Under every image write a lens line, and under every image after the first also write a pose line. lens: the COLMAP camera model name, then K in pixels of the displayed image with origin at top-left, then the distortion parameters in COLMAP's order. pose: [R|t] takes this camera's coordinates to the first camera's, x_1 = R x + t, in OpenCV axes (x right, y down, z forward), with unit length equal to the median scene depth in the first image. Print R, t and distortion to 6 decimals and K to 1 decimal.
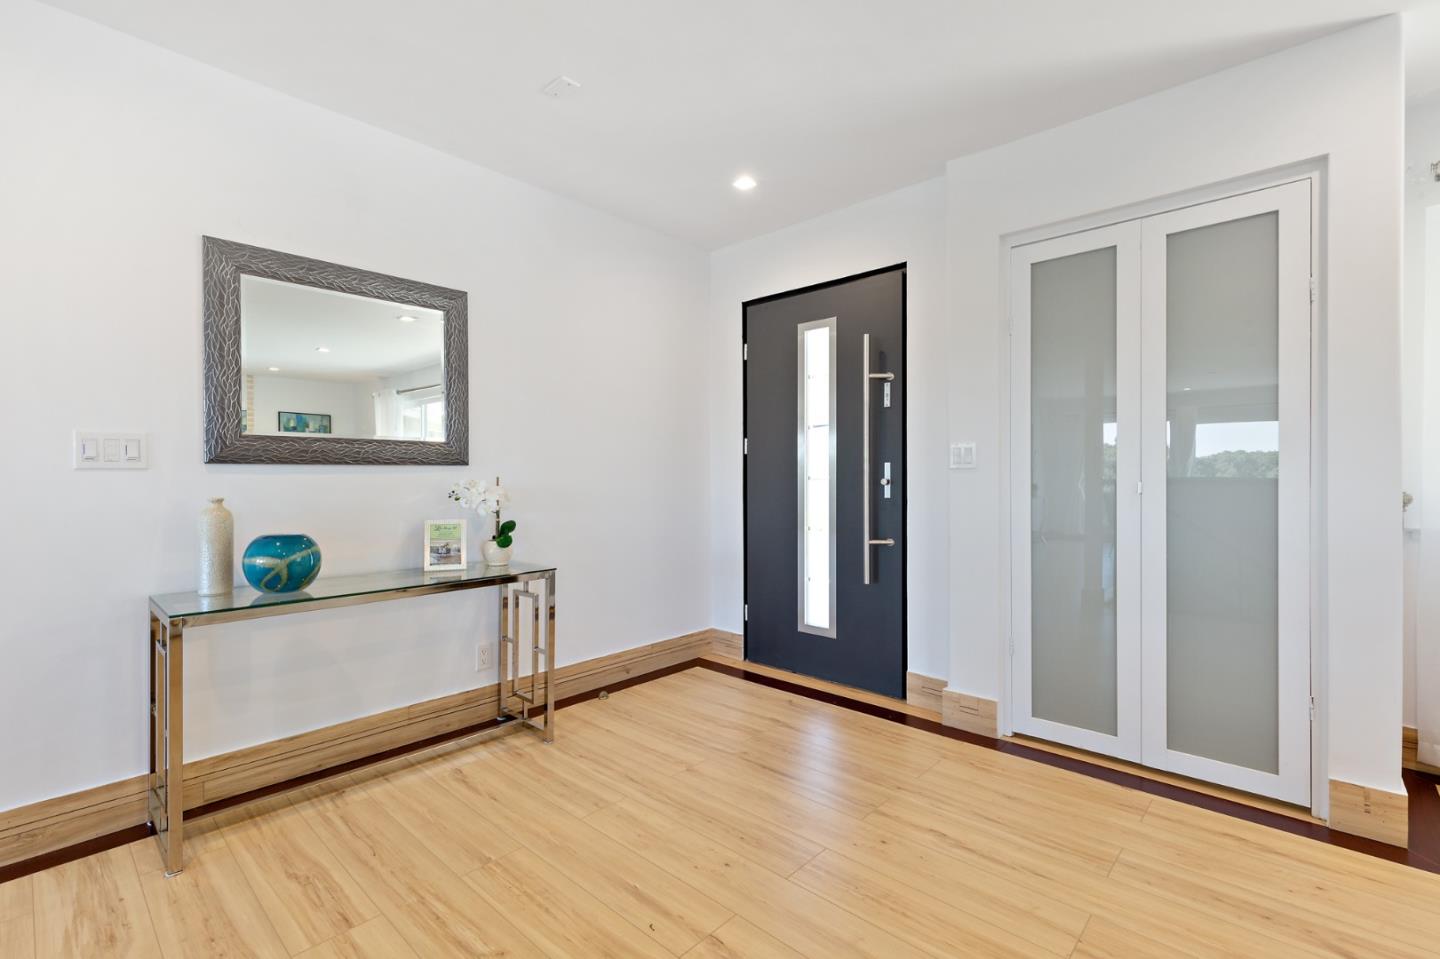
lens RADIAL K [[647.6, 0, 720.7], [0, 647.6, 480.2], [0, 0, 1]] dist [0.002489, 0.000236]
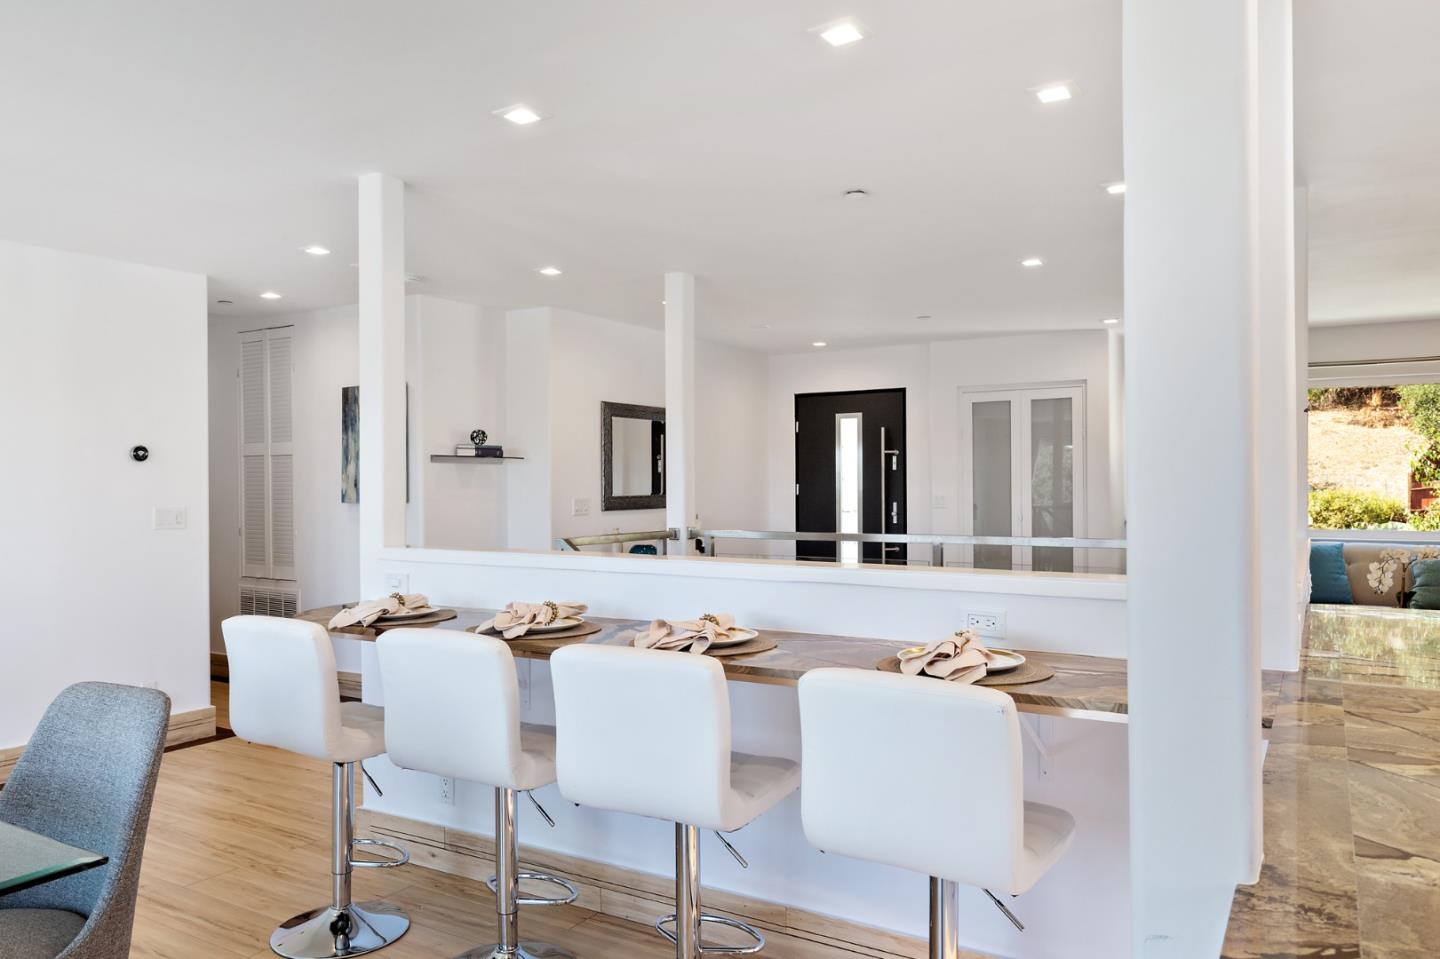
lens RADIAL K [[1011.8, 0, 720.1], [0, 1011.8, 478.2], [0, 0, 1]] dist [-0.006035, -0.000693]
pose [[0.979502, -0.011326, 0.201115, -0.731291], [0.010366, 0.999929, 0.005830, -0.111557], [-0.201167, -0.003625, 0.979550, -1.522662]]
